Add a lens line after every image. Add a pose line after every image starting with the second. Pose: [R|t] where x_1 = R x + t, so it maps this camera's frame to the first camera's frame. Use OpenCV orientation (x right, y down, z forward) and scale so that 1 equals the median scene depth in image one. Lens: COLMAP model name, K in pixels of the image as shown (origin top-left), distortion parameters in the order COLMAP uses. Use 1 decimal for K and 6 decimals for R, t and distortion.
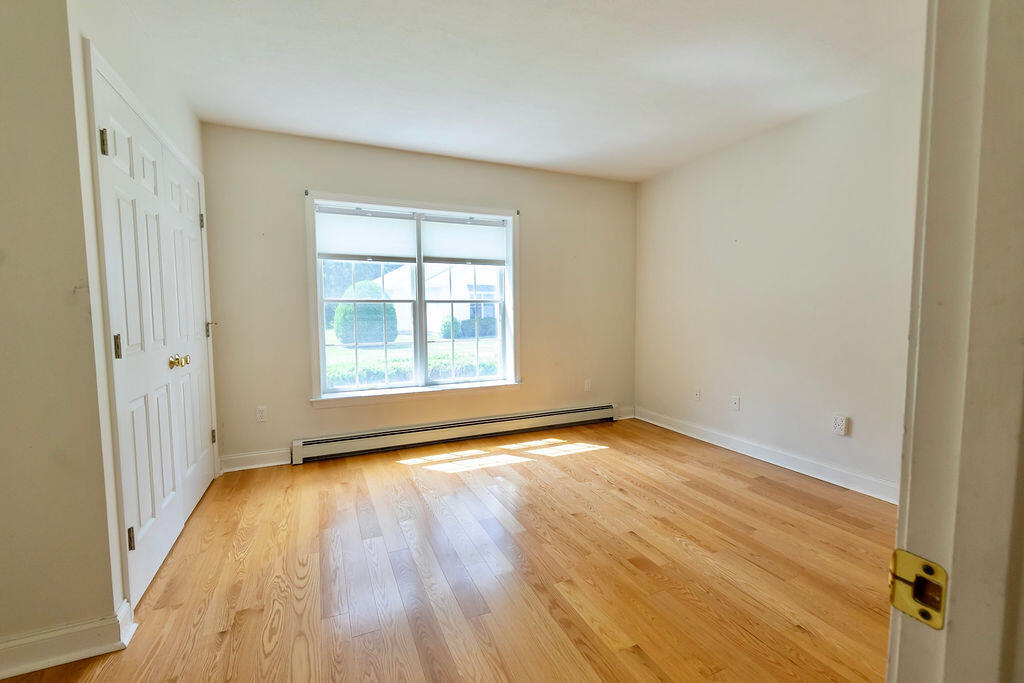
lens RADIAL K [[436.9, 0, 510.0], [0, 436.9, 343.1], [0, 0, 1]] dist [-0.002645, -0.000002]
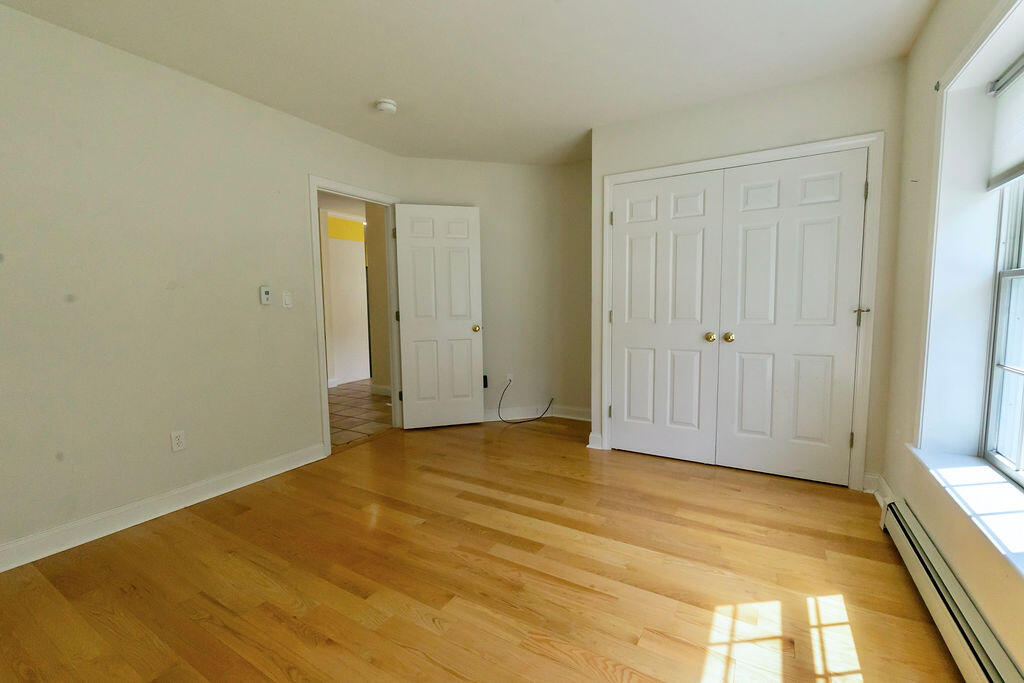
lens RADIAL K [[438.5, 0, 513.3], [0, 438.5, 339.9], [0, 0, 1]] dist [-0.003501, 0.000463]
pose [[-0.817575, 0.067282, -0.571877, 0.320911], [-0.023273, 0.988478, 0.149567, -0.087305], [0.575351, 0.135592, -0.806589, 1.149138]]
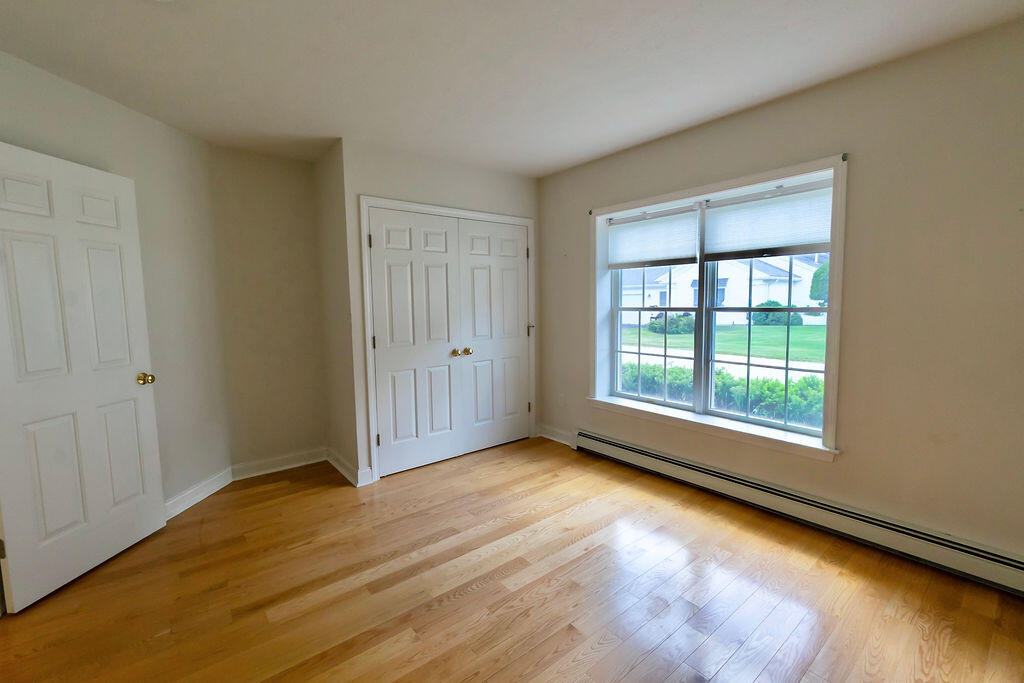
lens RADIAL K [[438.5, 0, 513.3], [0, 438.5, 339.9], [0, 0, 1]] dist [-0.003501, 0.000463]
pose [[0.257353, 0.089145, -0.962197, 0.566421], [-0.059466, 0.995309, 0.076307, -0.092144], [0.964486, 0.037580, 0.261447, 0.514987]]
